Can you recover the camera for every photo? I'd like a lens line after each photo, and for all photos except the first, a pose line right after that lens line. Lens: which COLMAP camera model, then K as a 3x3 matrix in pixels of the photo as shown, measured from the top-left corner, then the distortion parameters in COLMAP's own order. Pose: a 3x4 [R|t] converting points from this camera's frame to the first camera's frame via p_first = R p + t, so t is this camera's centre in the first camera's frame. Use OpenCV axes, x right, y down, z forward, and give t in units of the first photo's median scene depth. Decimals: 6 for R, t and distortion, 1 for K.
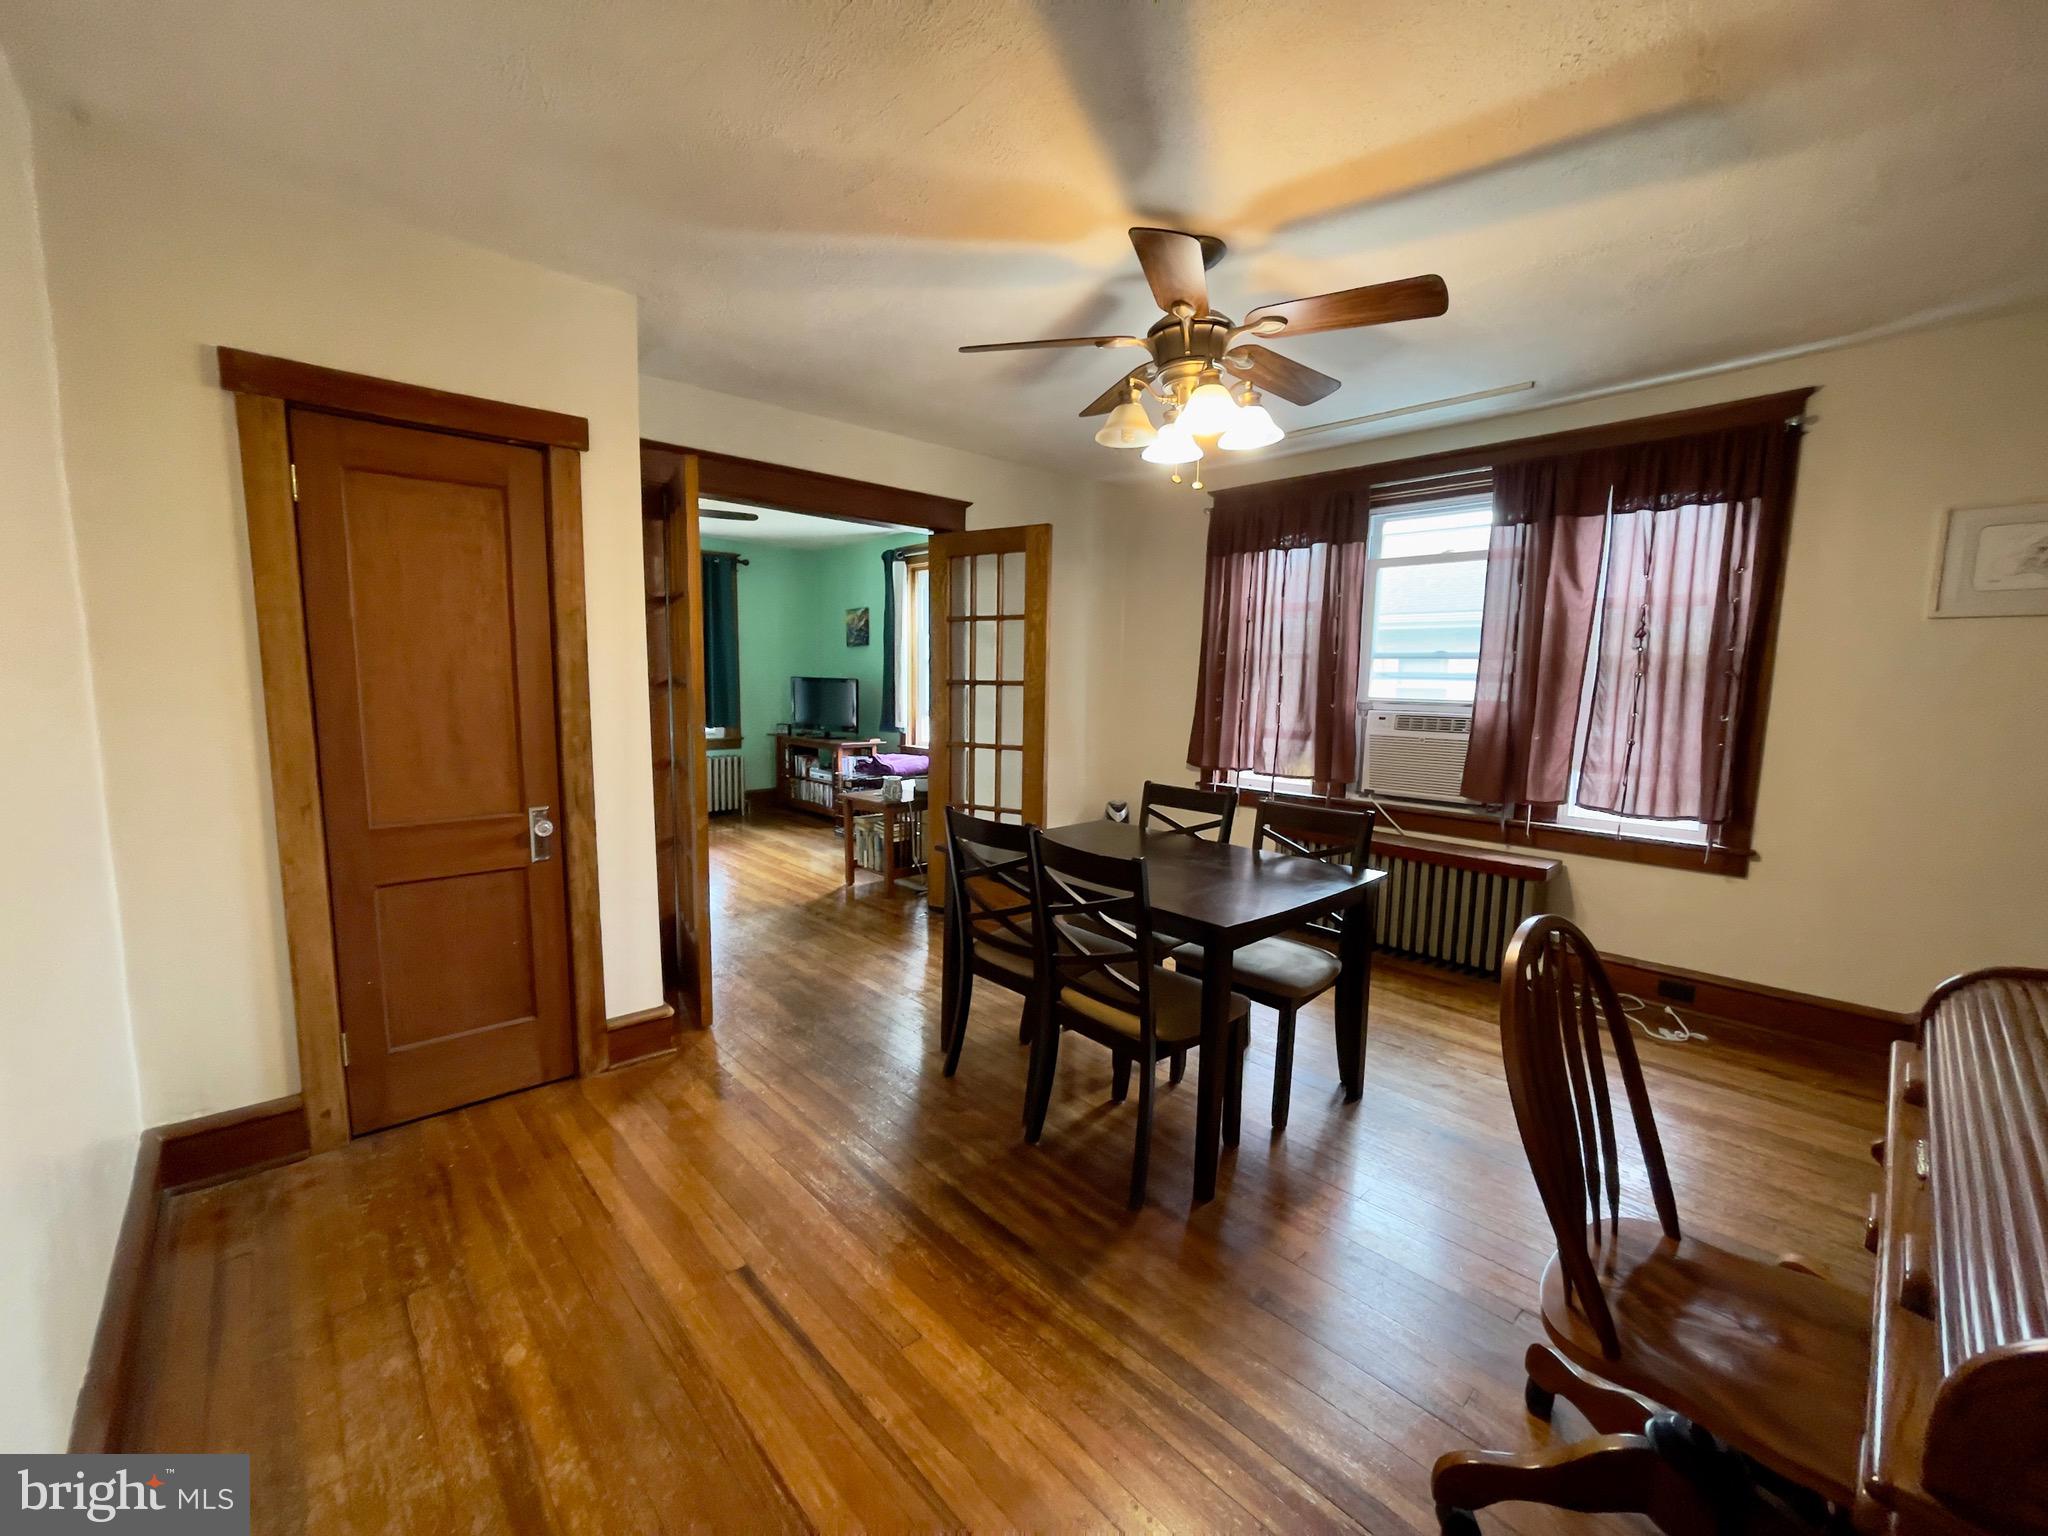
lens RADIAL K [[832.2, 0, 1013.4], [0, 832.2, 764.7], [0, 0, 1]] dist [-0.002664, 0.002156]
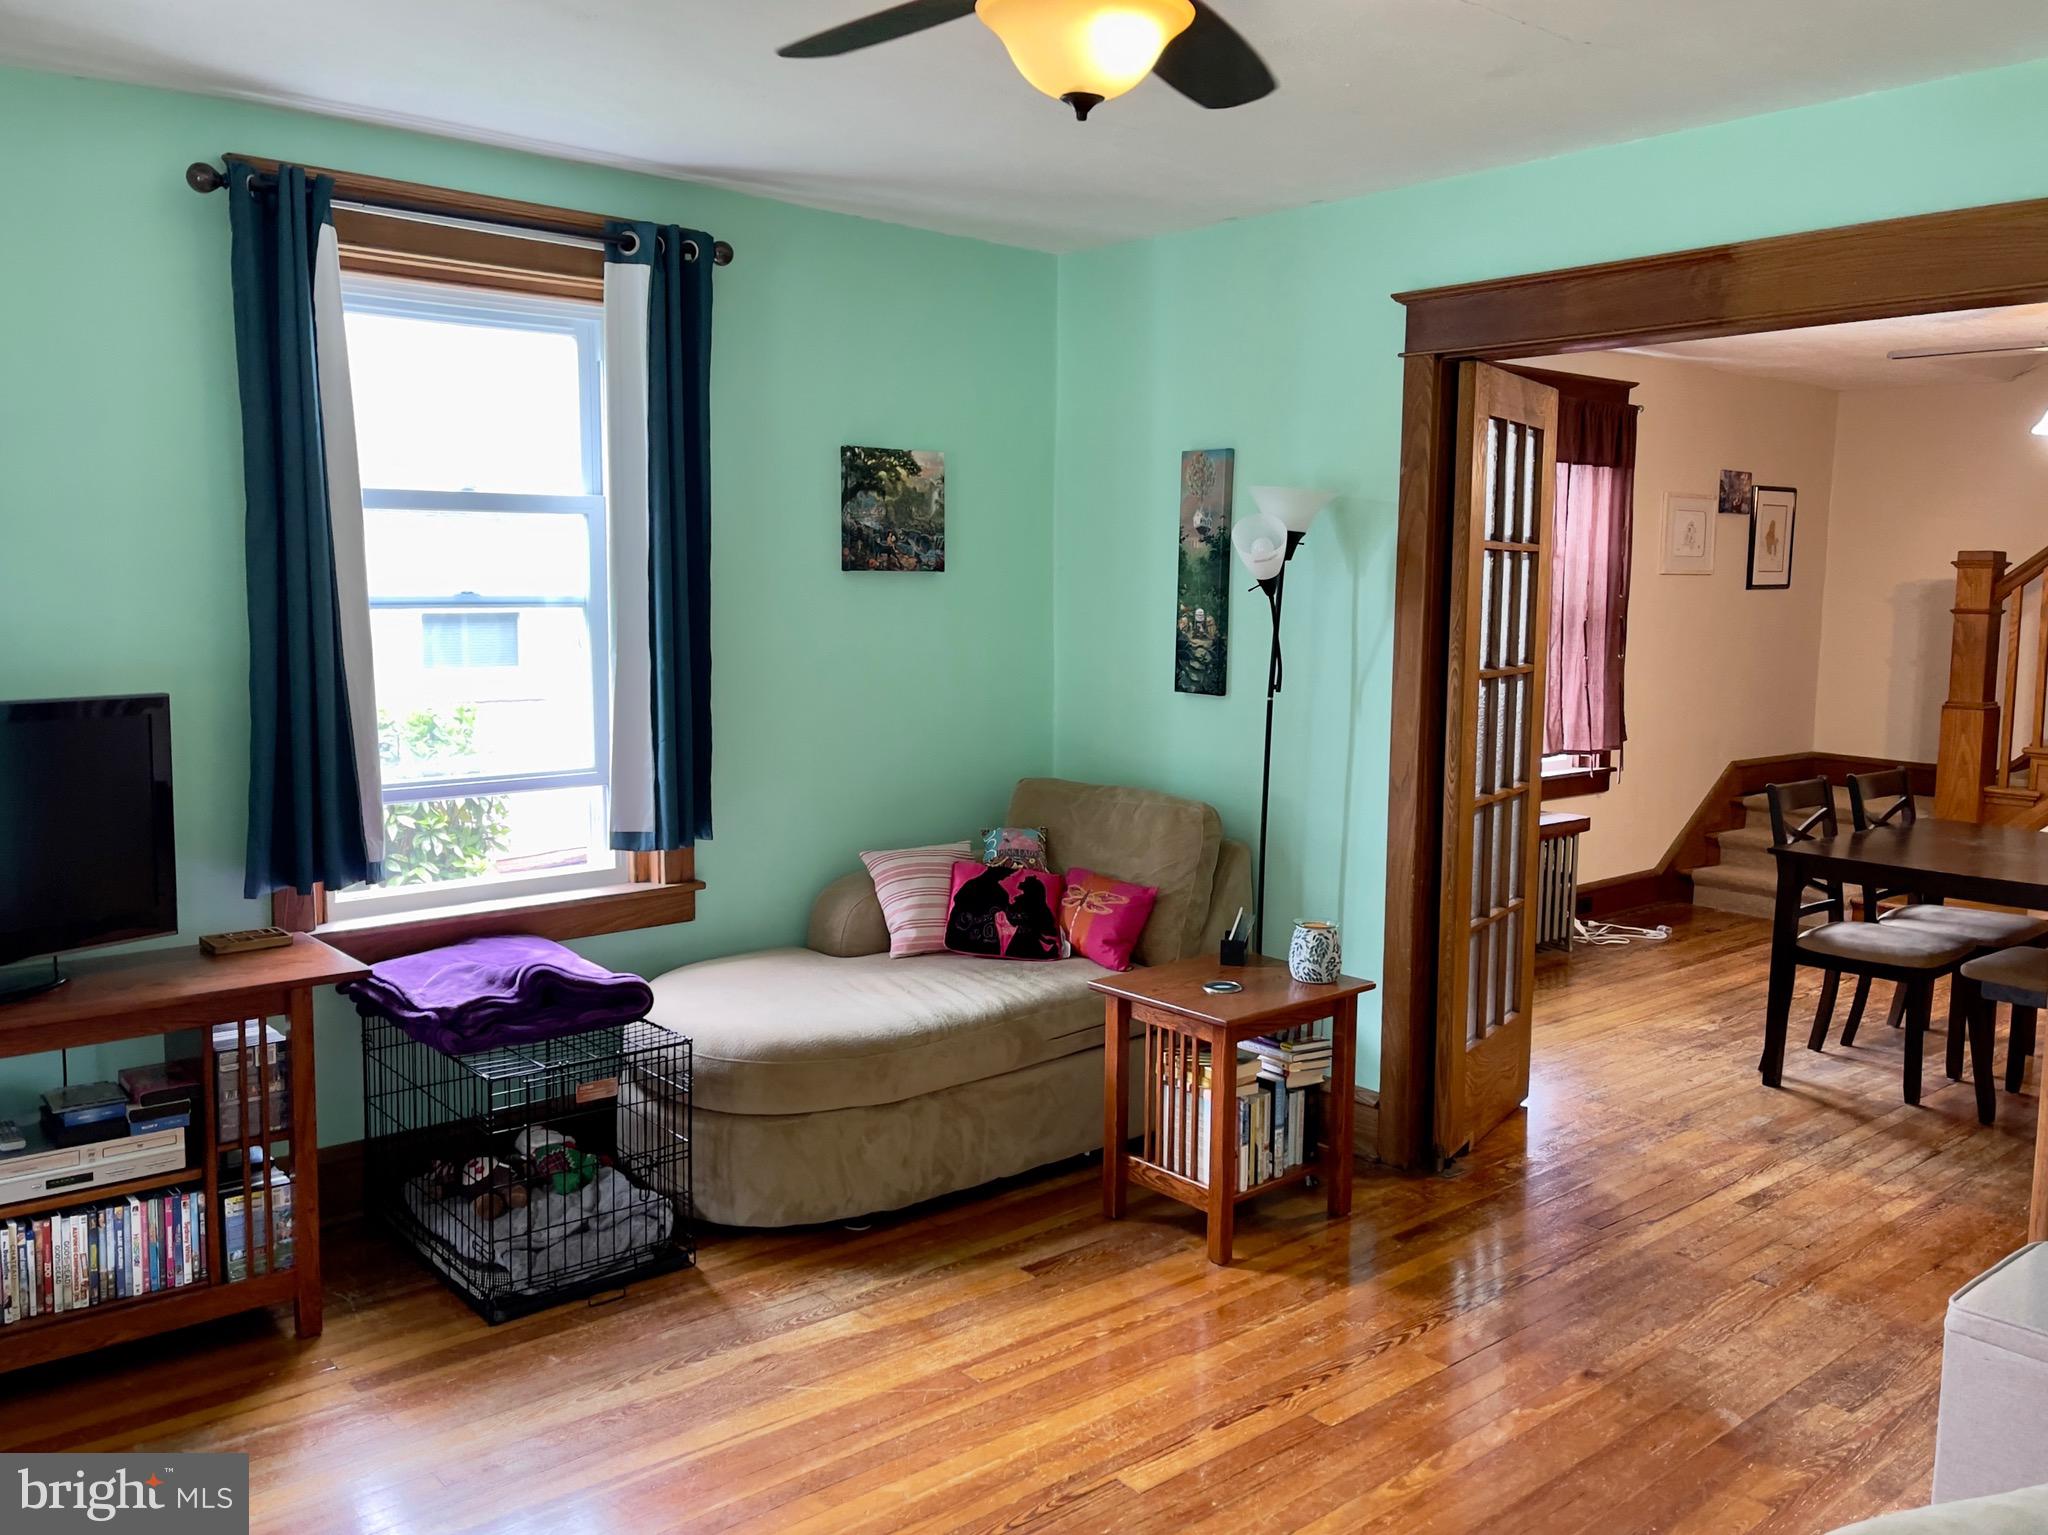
lens RADIAL K [[1659.5, 0, 1028.4], [0, 1659.5, 765.3], [0, 0, 1]] dist [0.024581, 0.009857]
pose [[0.030784, -0.125626, 0.991600, -0.635199], [0.099997, 0.987480, 0.122000, -0.115711], [-0.994511, 0.095402, 0.042961, 0.746107]]
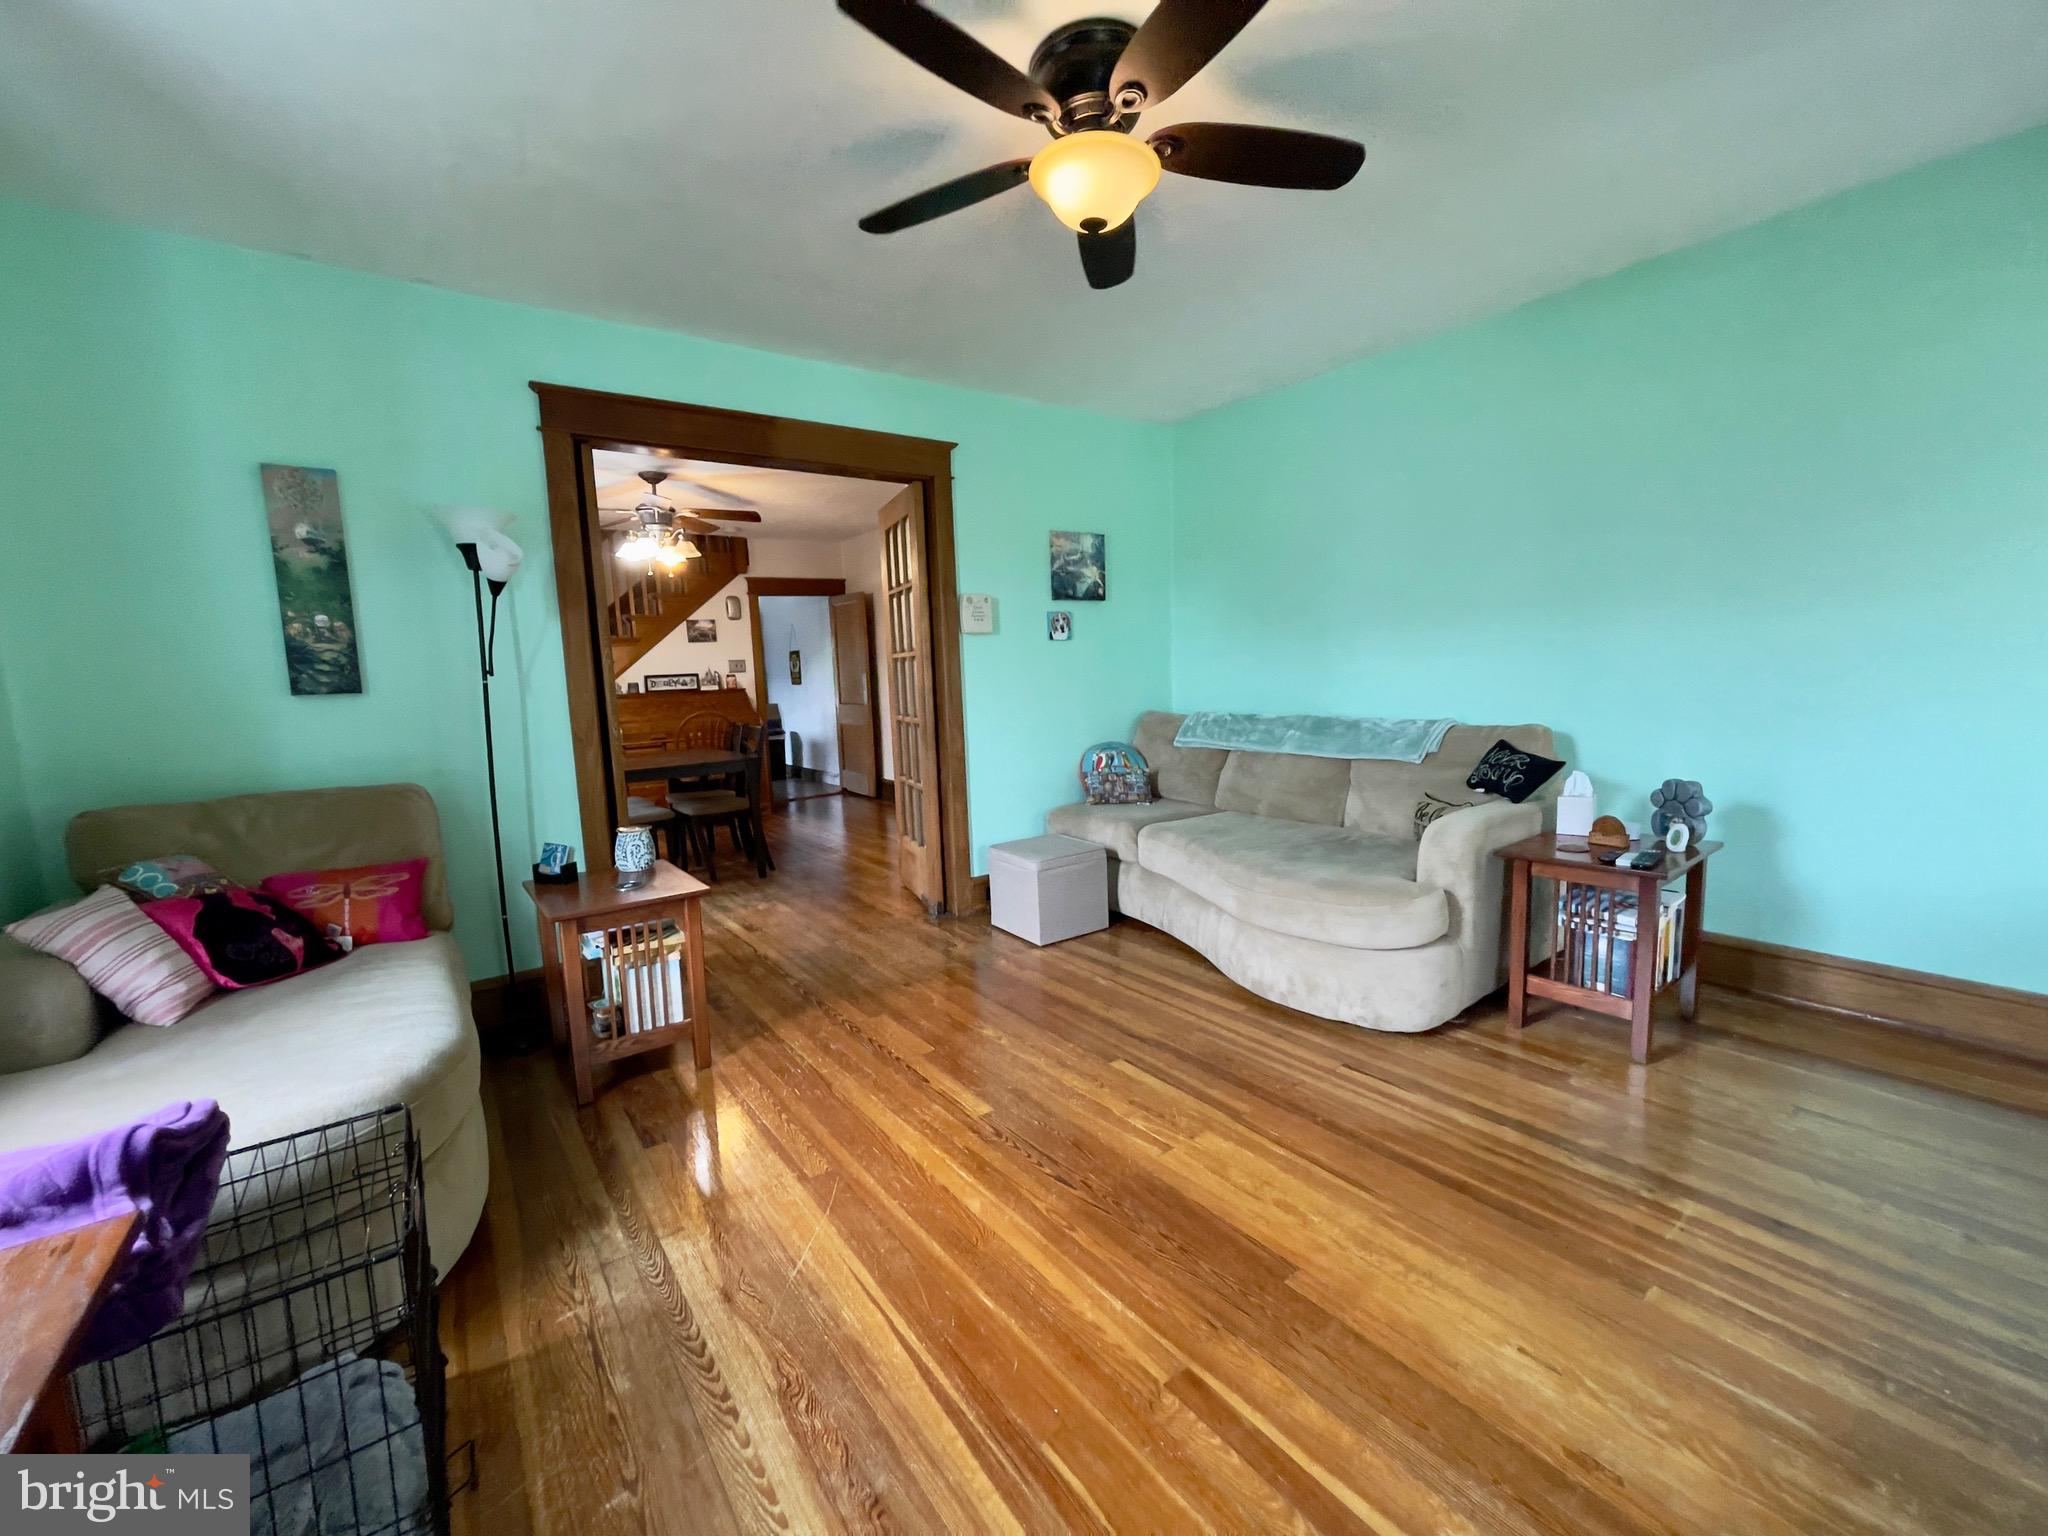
lens RADIAL K [[832.2, 0, 1014.2], [0, 832.2, 779.2], [0, 0, 1]] dist [-0.002664, 0.002156]
pose [[-0.993723, 0.009794, 0.111443, -0.316758], [0.036742, 0.969475, 0.242422, -0.097681], [-0.105667, 0.244995, -0.963749, 1.025479]]
